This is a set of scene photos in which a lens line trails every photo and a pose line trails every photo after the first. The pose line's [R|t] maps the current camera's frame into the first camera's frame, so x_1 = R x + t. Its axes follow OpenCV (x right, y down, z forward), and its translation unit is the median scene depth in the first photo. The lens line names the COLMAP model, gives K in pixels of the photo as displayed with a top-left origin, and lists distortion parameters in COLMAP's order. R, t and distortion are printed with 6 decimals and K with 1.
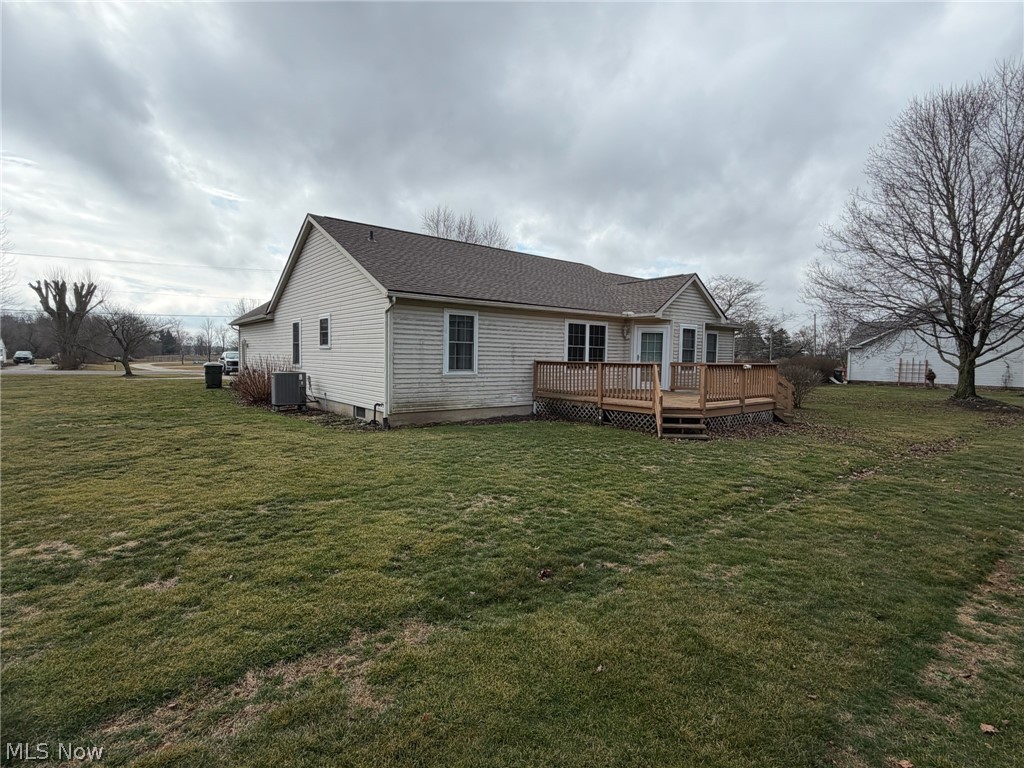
lens RADIAL K [[502.9, 0, 514.4], [0, 502.9, 385.4], [0, 0, 1]] dist [0.017457, -0.000340]
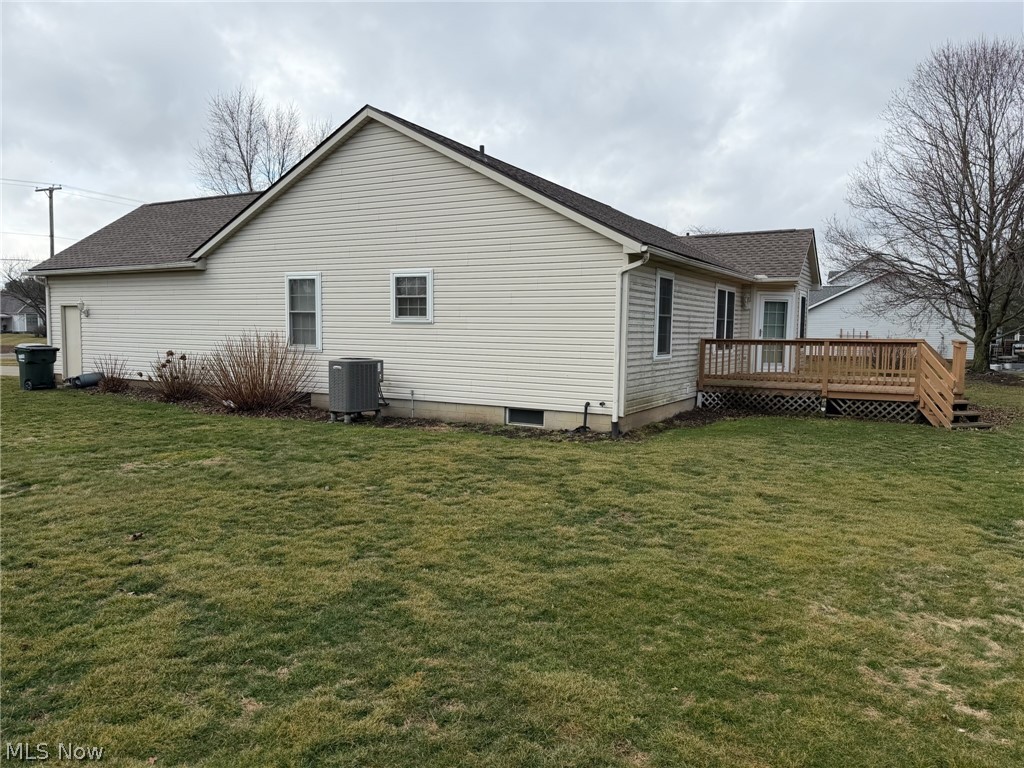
lens RADIAL K [[725.7, 0, 514.1], [0, 725.7, 387.4], [0, 0, 1]] dist [0.061122, -0.009072]
pose [[0.925229, -0.033962, 0.377885, -0.604522], [0.022961, 0.999172, 0.033582, -0.017684], [-0.378713, -0.022395, 0.925243, 0.081546]]
